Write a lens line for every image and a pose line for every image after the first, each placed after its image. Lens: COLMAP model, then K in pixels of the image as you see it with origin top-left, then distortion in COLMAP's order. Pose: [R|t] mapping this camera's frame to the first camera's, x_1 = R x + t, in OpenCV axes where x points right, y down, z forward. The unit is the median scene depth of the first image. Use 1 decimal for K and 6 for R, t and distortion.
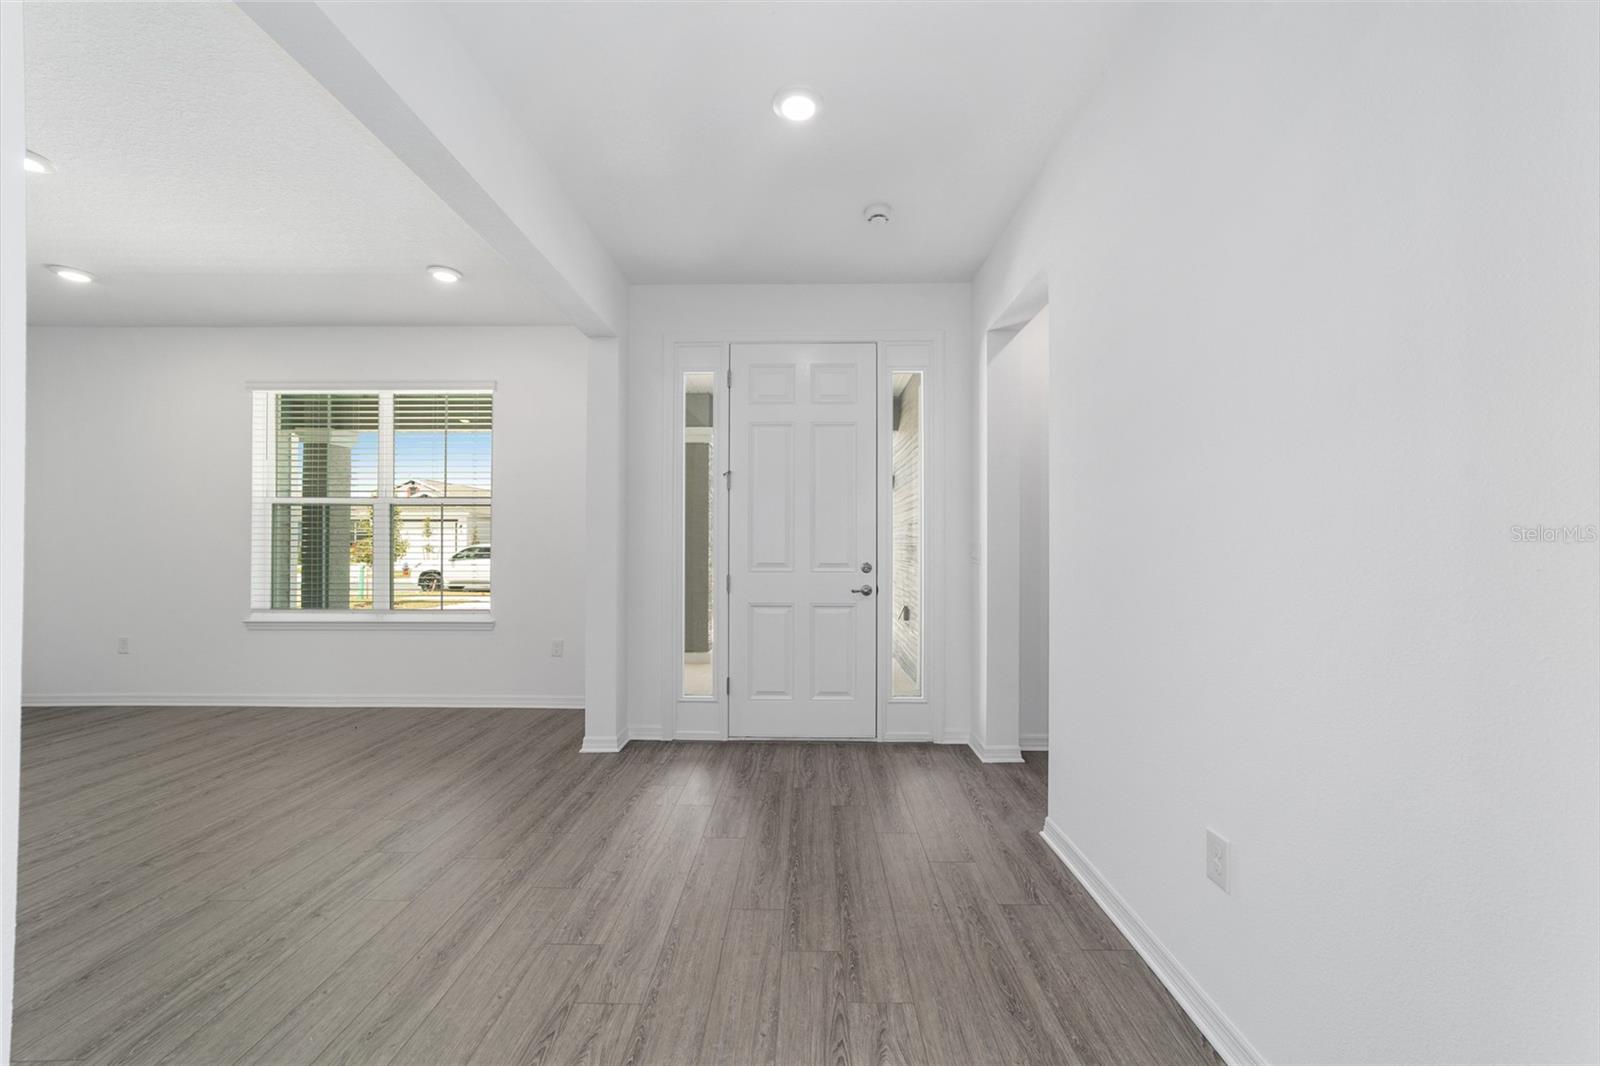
lens RADIAL K [[607.1, 0, 765.7], [0, 607.1, 541.0], [0, 0, 1]] dist [0.037465, 0.000018]
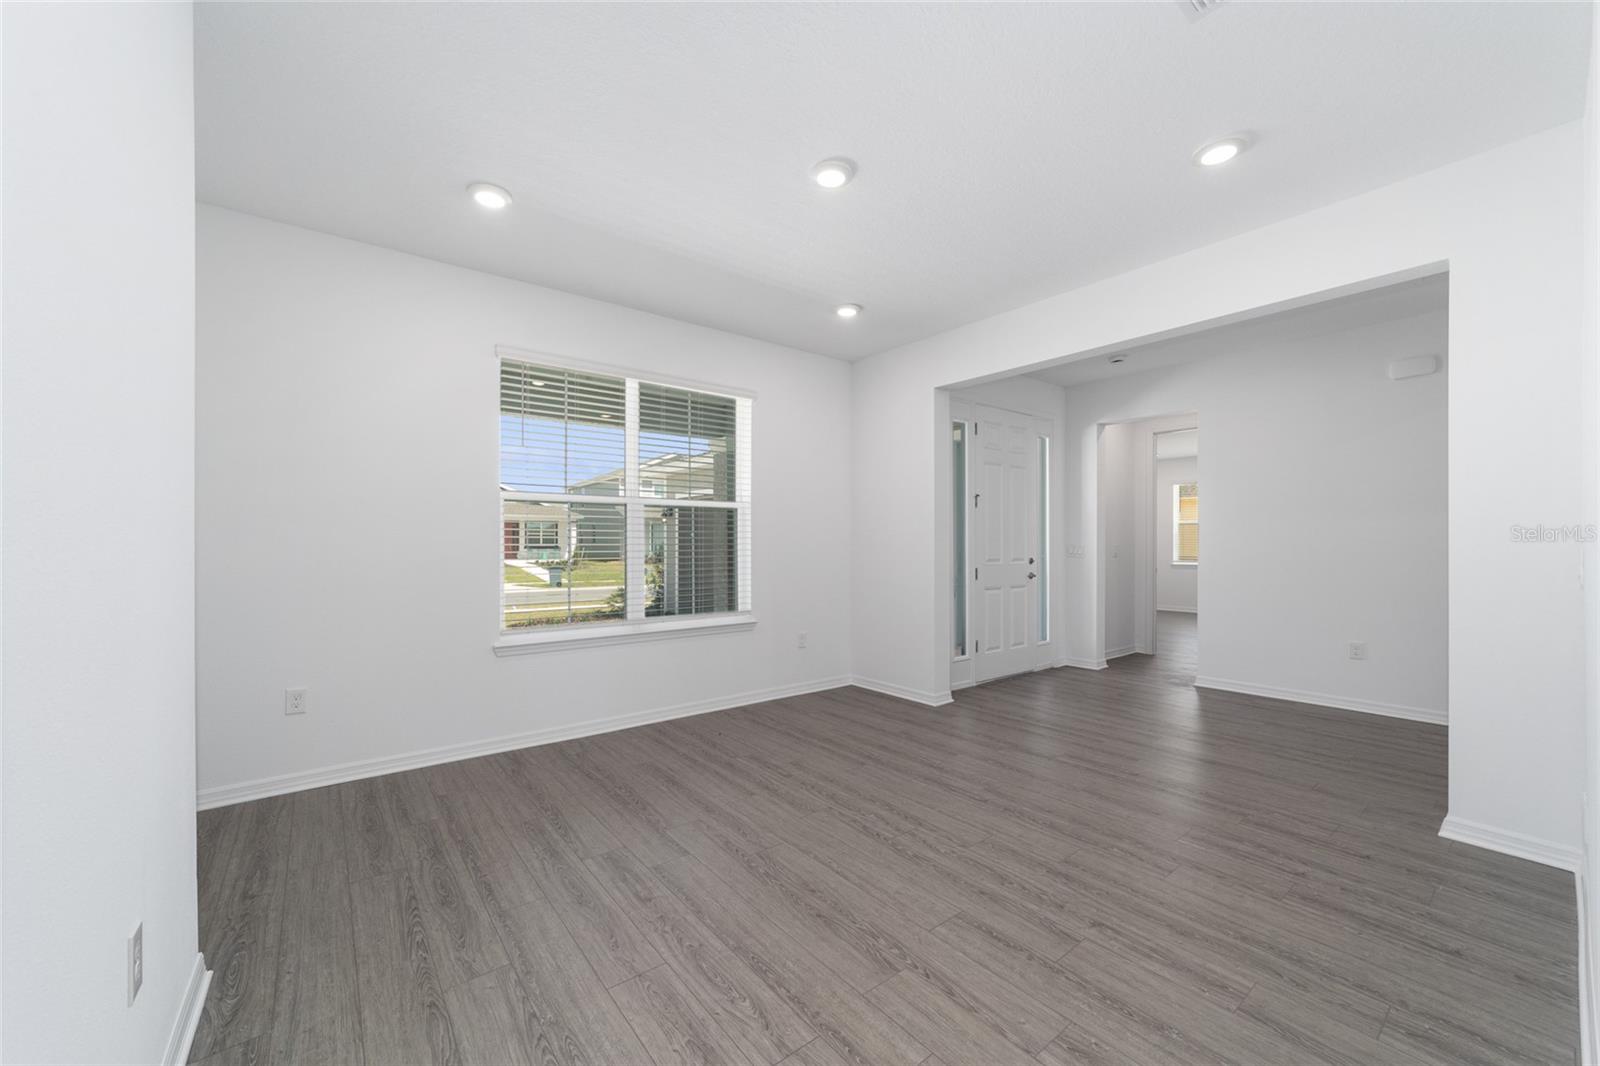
lens RADIAL K [[611.9, 0, 799.8], [0, 611.9, 540.1], [0, 0, 1]] dist [-0.002777, -0.000044]
pose [[0.753994, -0.000291, 0.656881, -1.933009], [-0.006517, 0.999947, 0.007924, -0.026312], [-0.656849, -0.010256, 0.753953, 0.292066]]
